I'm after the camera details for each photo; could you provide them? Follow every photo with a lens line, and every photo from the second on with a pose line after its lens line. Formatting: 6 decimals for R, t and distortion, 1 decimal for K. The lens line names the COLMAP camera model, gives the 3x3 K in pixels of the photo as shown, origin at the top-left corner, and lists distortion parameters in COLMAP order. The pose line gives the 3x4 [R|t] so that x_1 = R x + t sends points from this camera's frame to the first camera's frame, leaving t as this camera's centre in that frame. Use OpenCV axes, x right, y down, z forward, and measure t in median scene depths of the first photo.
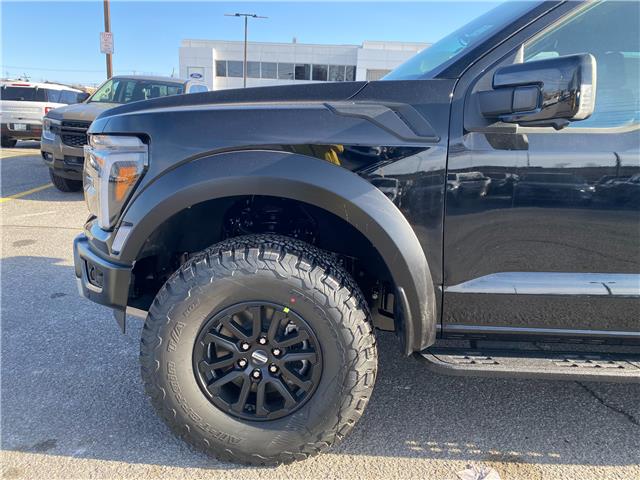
lens RADIAL K [[475.0, 0, 320.0], [0, 475.0, 240.0], [0, 0, 1]] dist [0.004937, 0.003027]
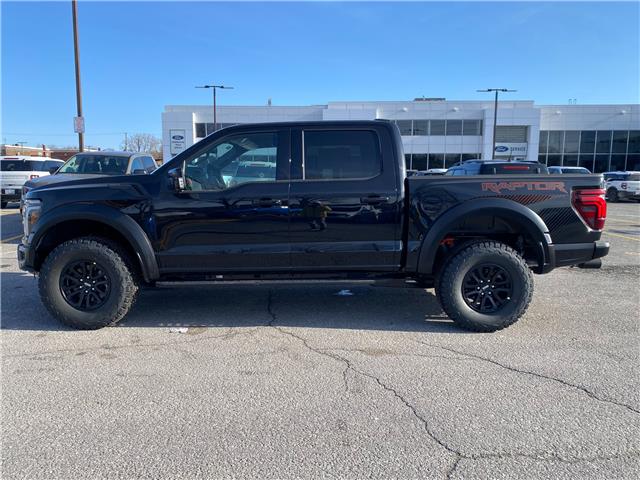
lens RADIAL K [[475.0, 0, 320.0], [0, 475.0, 240.0], [0, 0, 1]] dist [0.004937, 0.003027]
pose [[0.999186, -0.039012, 0.010232, 1.007004], [0.039858, 0.993916, -0.102677, 0.298399], [-0.006164, 0.103001, 0.994662, -1.420212]]
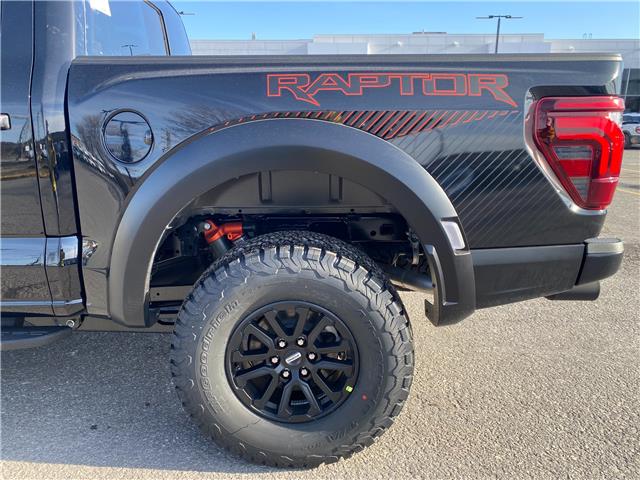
lens RADIAL K [[475.0, 0, 320.0], [0, 475.0, 240.0], [0, 0, 1]] dist [0.004937, 0.003027]
pose [[0.999380, -0.035131, -0.002344, 1.883795], [0.035147, 0.999357, 0.007142, 0.096718], [0.002091, -0.007220, 0.999972, 0.005693]]
